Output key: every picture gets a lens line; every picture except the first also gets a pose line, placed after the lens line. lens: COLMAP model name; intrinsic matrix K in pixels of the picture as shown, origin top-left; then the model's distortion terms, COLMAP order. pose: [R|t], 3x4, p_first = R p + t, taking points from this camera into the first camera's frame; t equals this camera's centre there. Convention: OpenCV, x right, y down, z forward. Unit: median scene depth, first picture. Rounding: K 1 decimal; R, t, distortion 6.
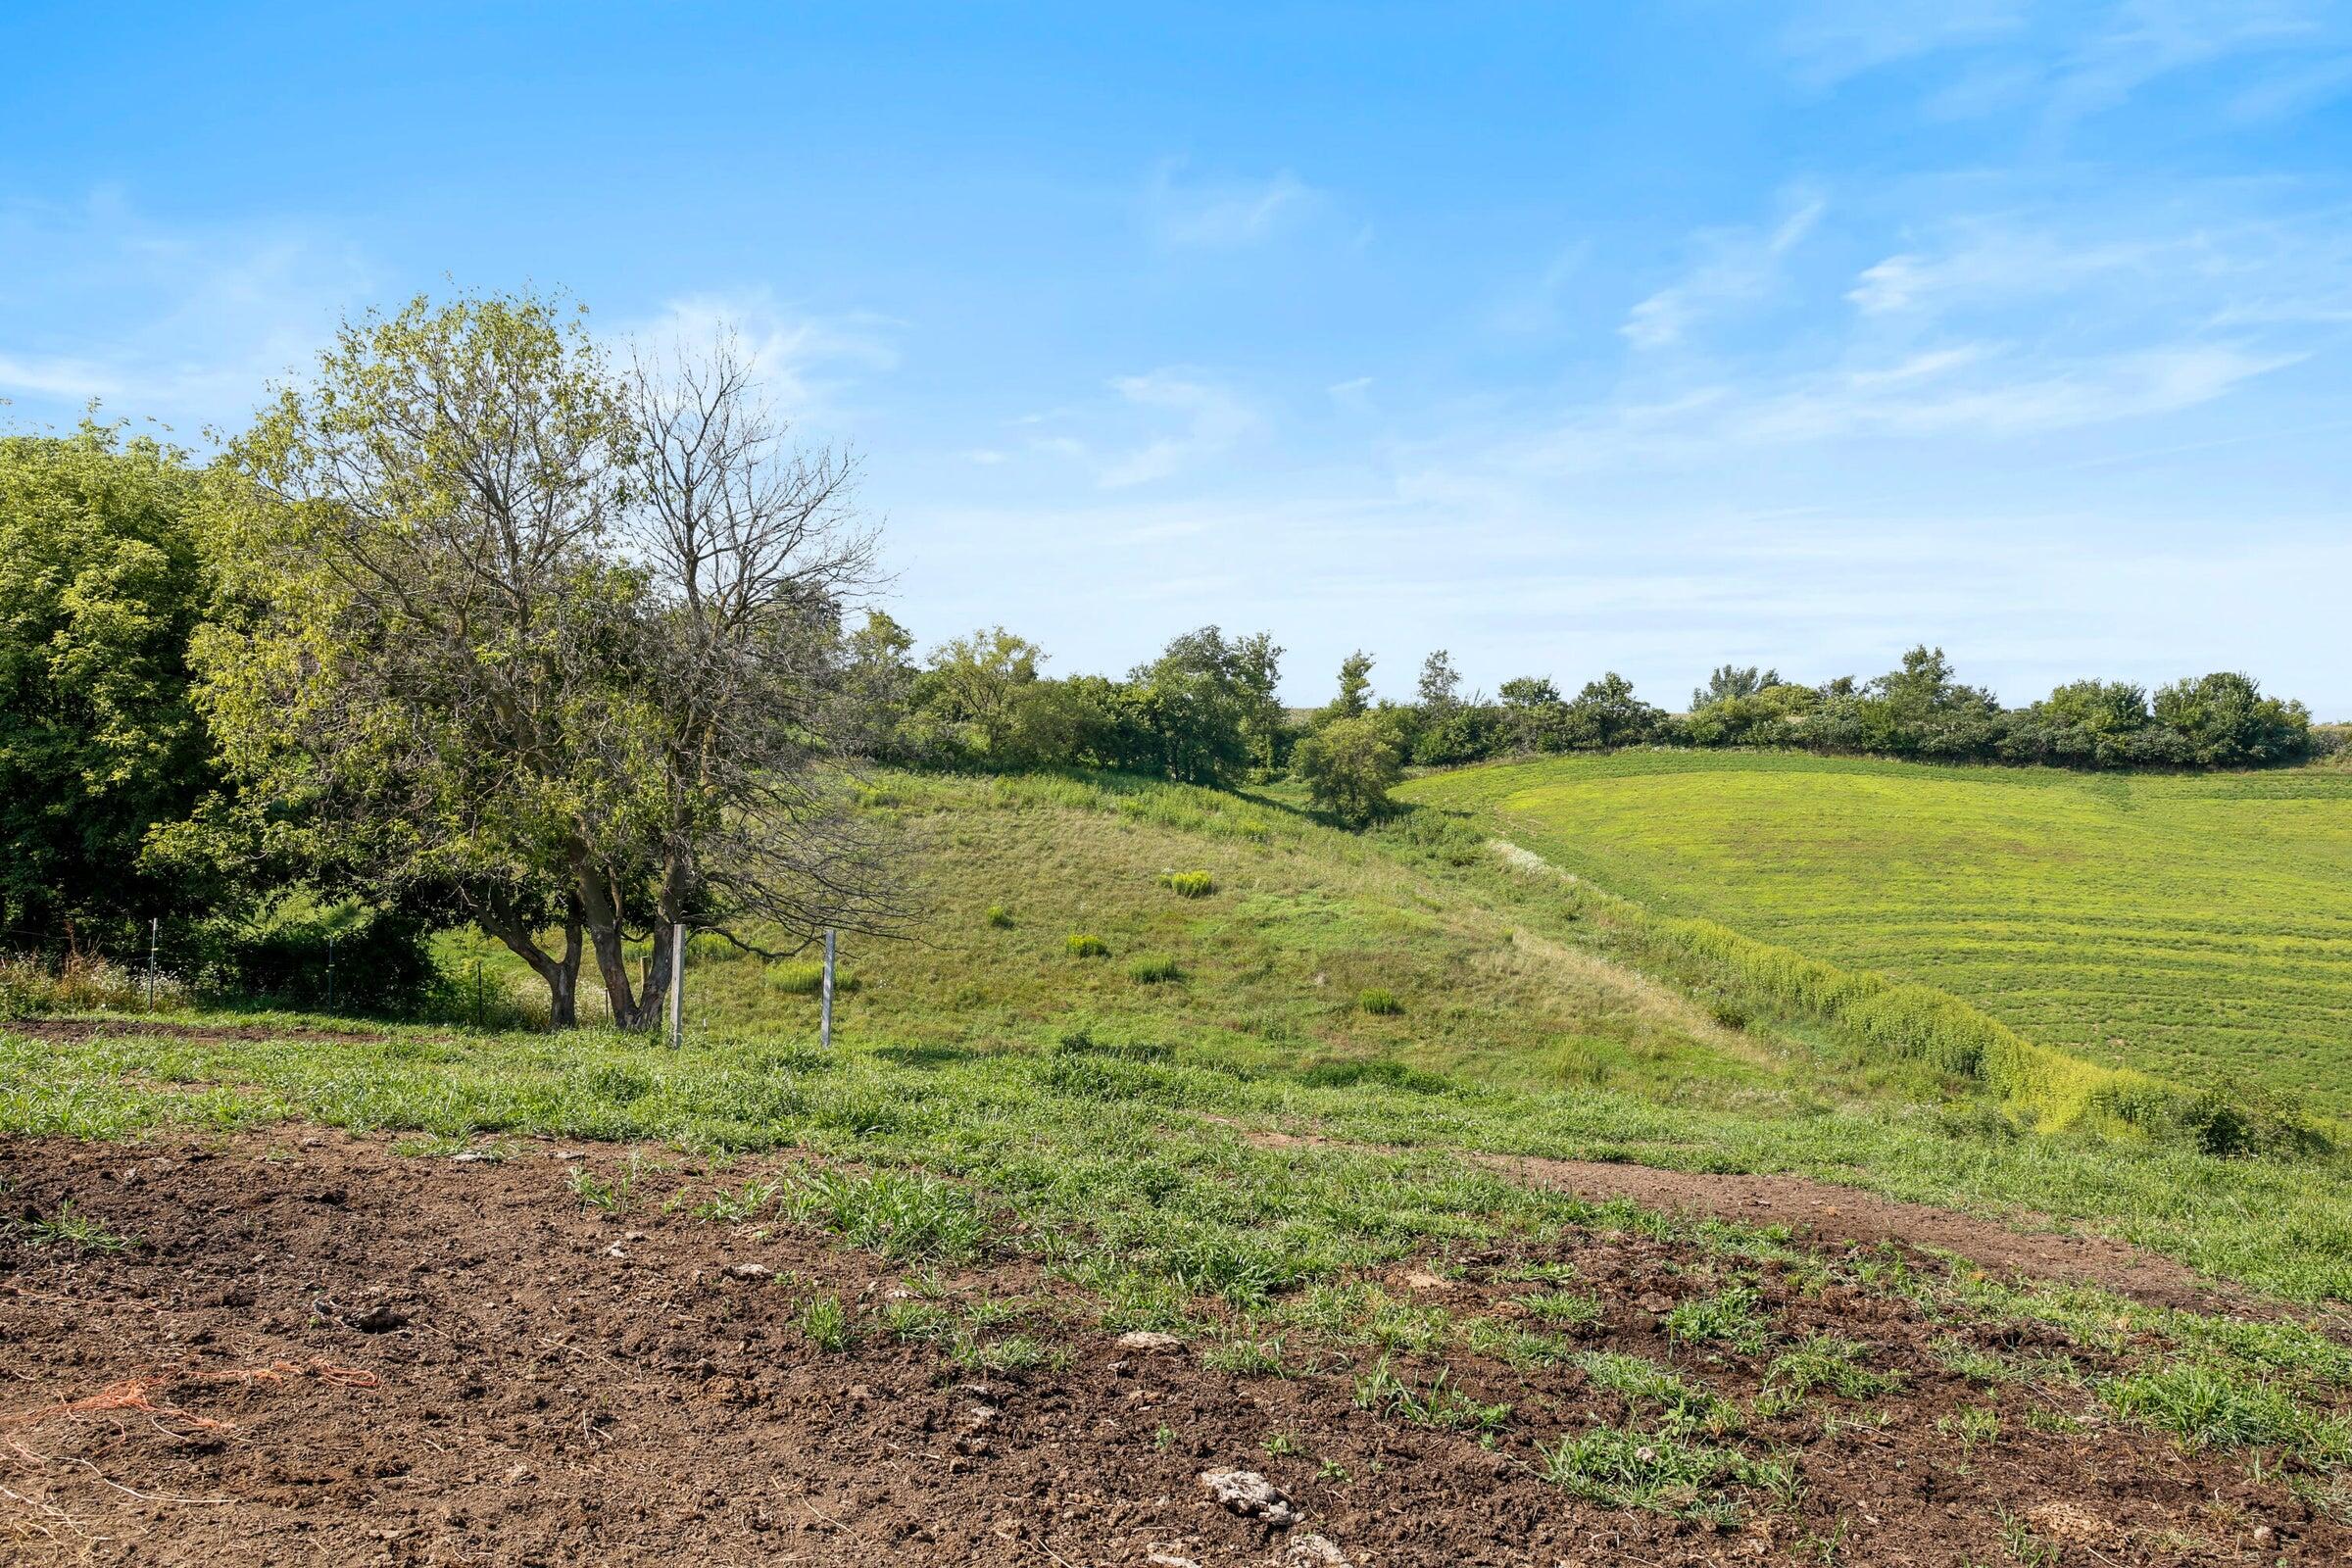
lens RADIAL K [[1991.0, 0, 1179.3], [0, 1991.0, 785.3], [0, 0, 1]] dist [0.004810, 0.010407]
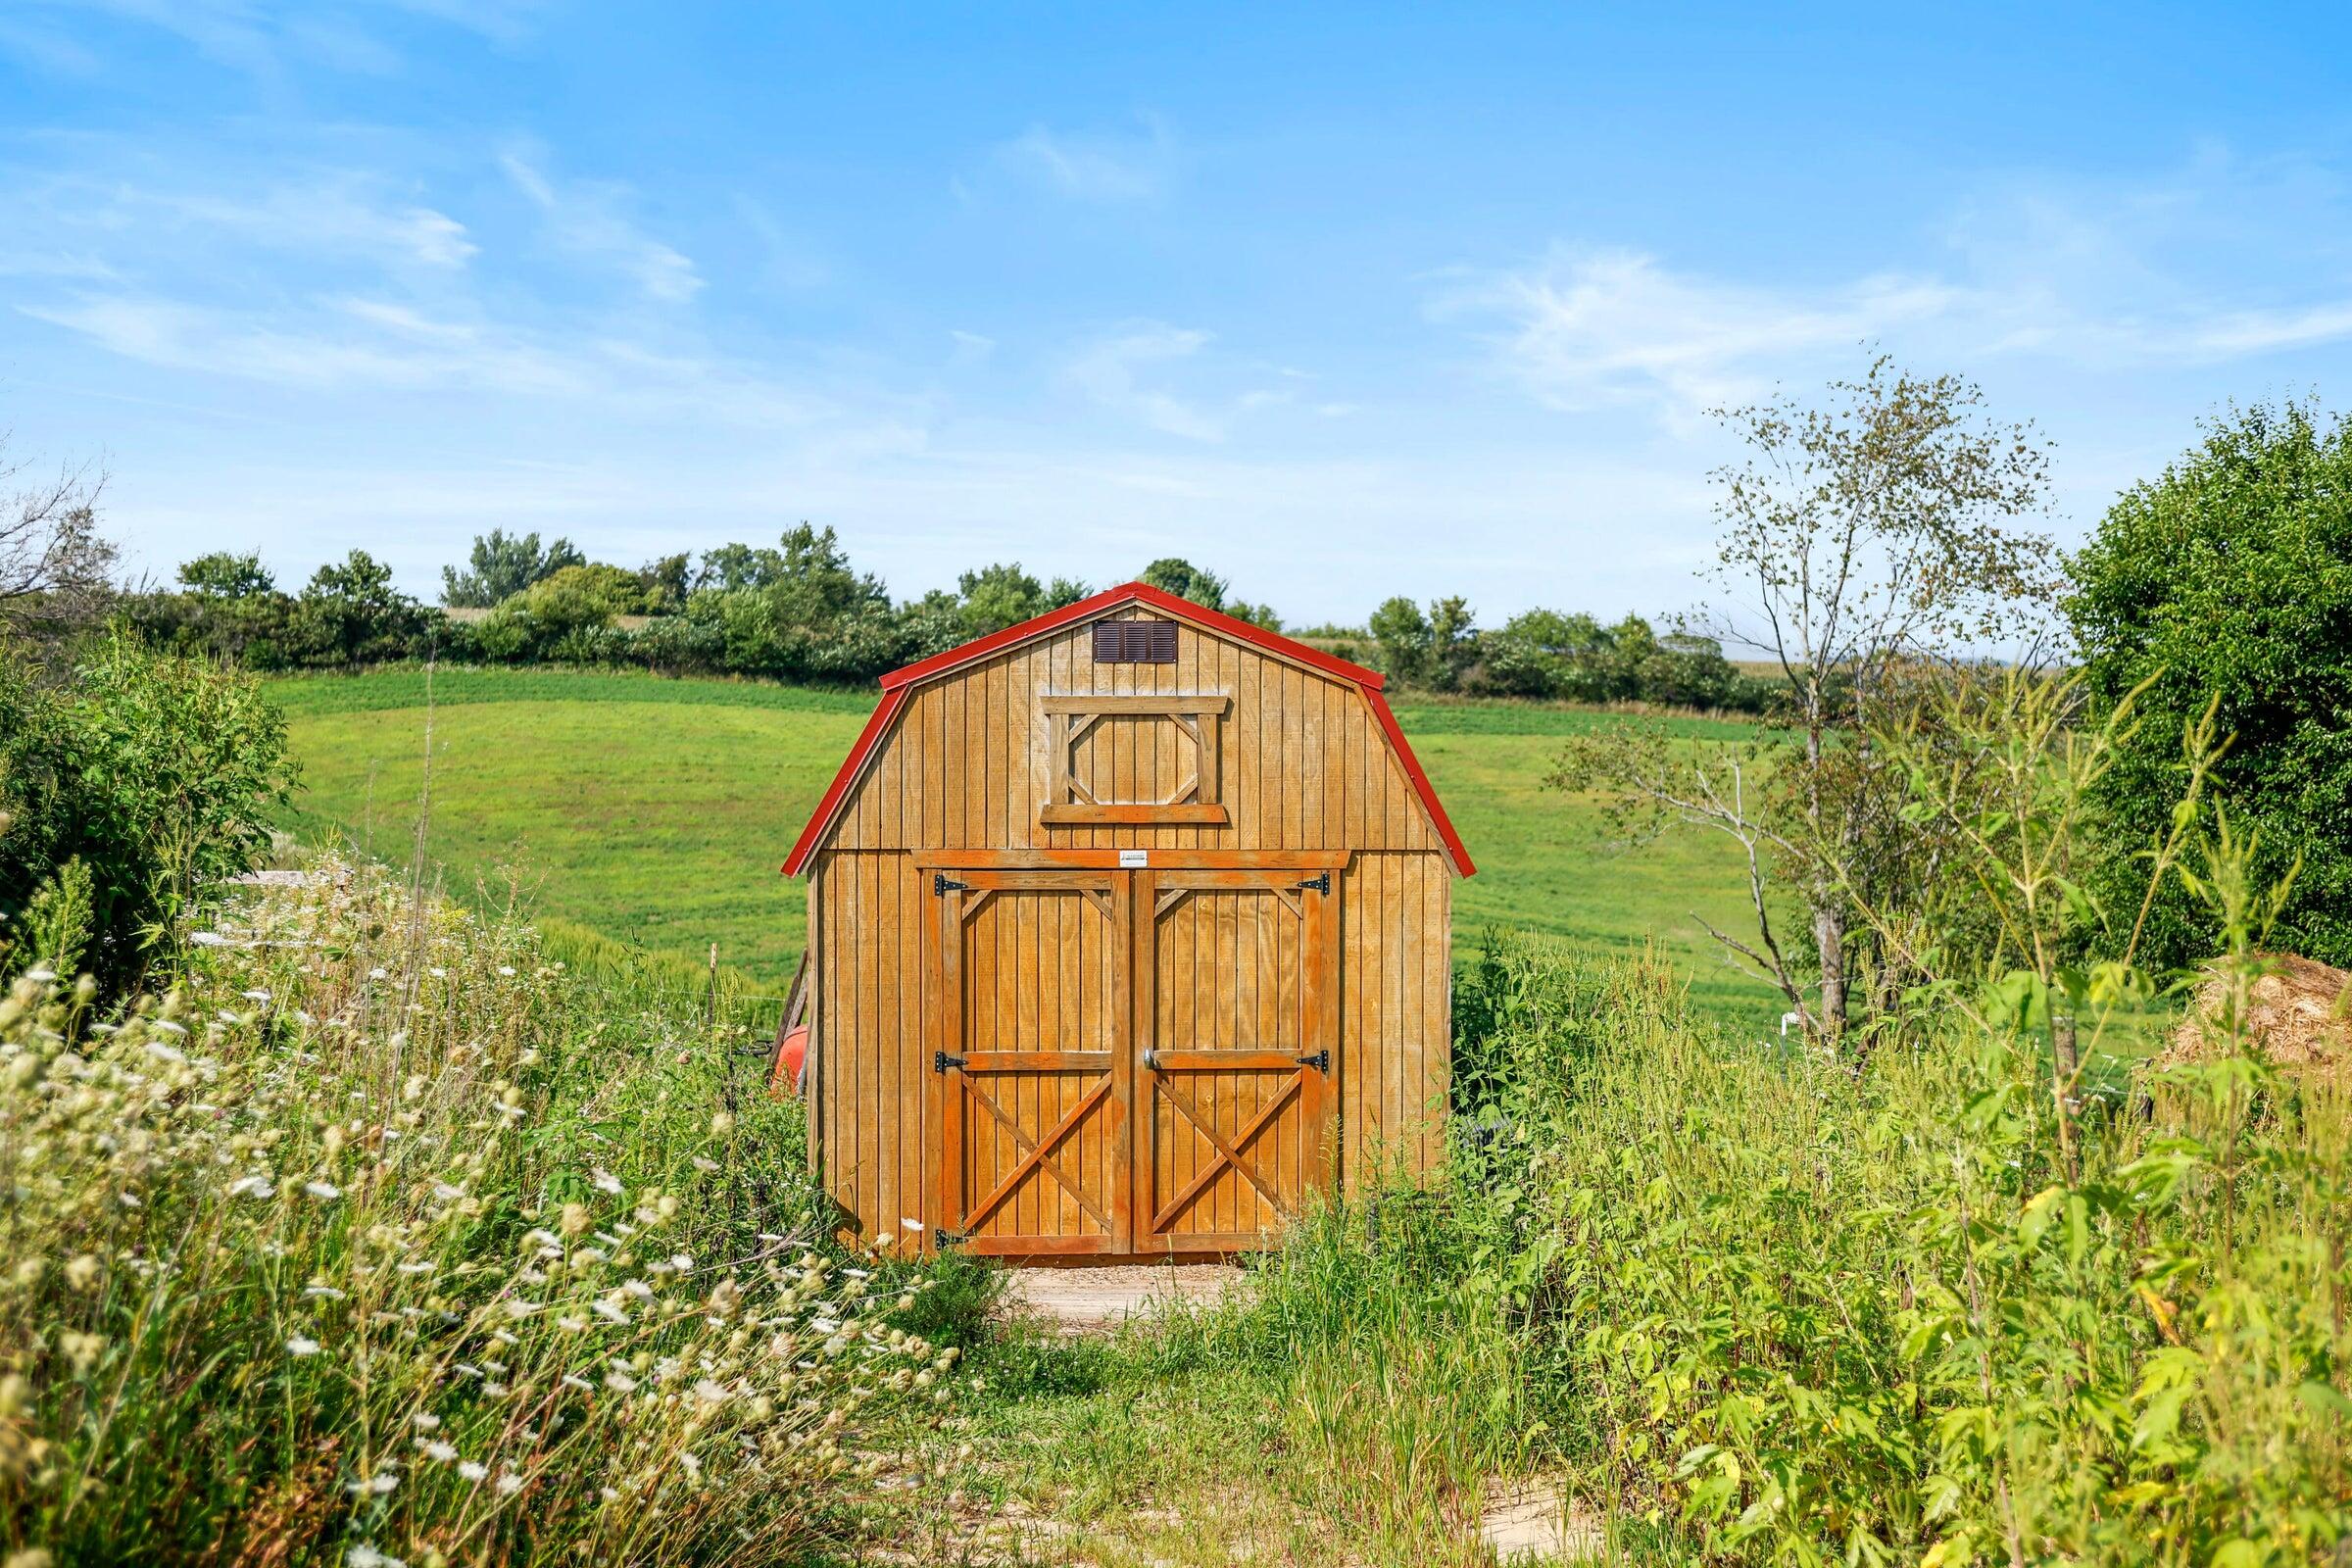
lens RADIAL K [[3139.9, 0, 1175.9], [0, 3139.9, 779.4], [0, 0, 1]] dist [-0.039549, 0.000000]
pose [[0.884247, -0.015645, 0.466758, -0.056809], [0.005791, 0.999729, 0.022539, -0.005231], [-0.466984, -0.017227, 0.884098, -0.083747]]
